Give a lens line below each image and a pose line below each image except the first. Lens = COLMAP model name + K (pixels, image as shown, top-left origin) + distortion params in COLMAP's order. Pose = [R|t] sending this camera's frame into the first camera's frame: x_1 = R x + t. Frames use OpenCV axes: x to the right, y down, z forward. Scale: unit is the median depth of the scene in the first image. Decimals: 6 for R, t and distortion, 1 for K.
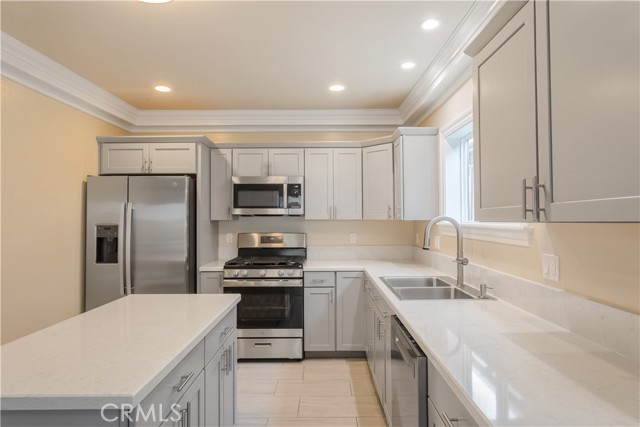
lens RADIAL K [[373.2, 0, 320.0], [0, 373.2, 213.5], [0, 0, 1]] dist [-0.000337, 0.000454]
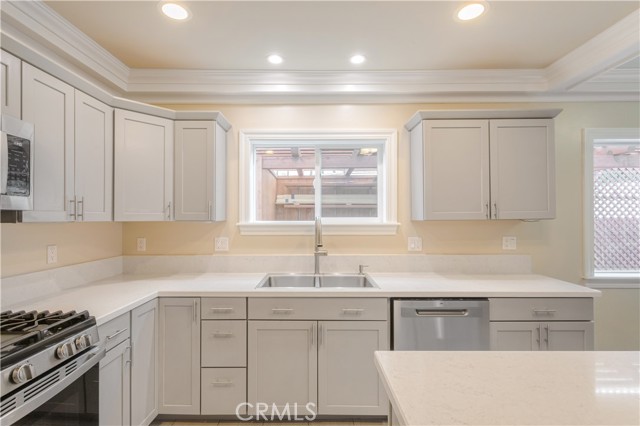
lens RADIAL K [[308.9, 0, 320.0], [0, 308.9, 213.0], [0, 0, 1]] dist [-0.001760, 0.000103]
pose [[-0.012122, 0.015039, 0.999813, -0.437296], [-0.010448, 0.999830, -0.015166, 0.007142], [-0.999872, -0.010630, -0.011962, 0.697293]]
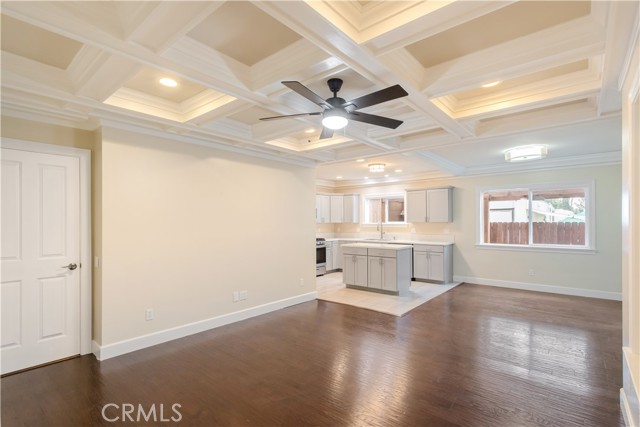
lens RADIAL K [[308.9, 0, 320.0], [0, 308.9, 213.5], [0, 0, 1]] dist [-0.001760, 0.000103]
pose [[0.637310, 0.015686, 0.770448, -1.759812], [-0.005025, 0.999856, -0.016200, -0.014324], [-0.770591, 0.006453, 0.637297, -0.392016]]
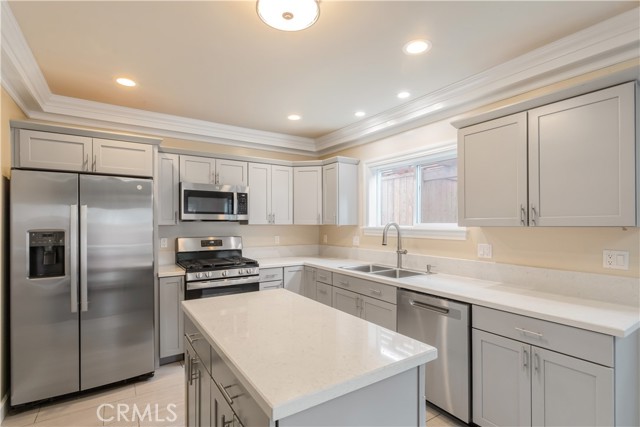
lens RADIAL K [[315.2, 0, 320.1], [0, 315.2, 221.9], [0, 0, 1]] dist [0.000234, -0.000344]
pose [[0.829580, 0.005072, 0.558365, -0.426699], [-0.010314, 0.999927, 0.006241, -0.000029], [-0.558293, -0.010936, 0.829572, 0.078119]]
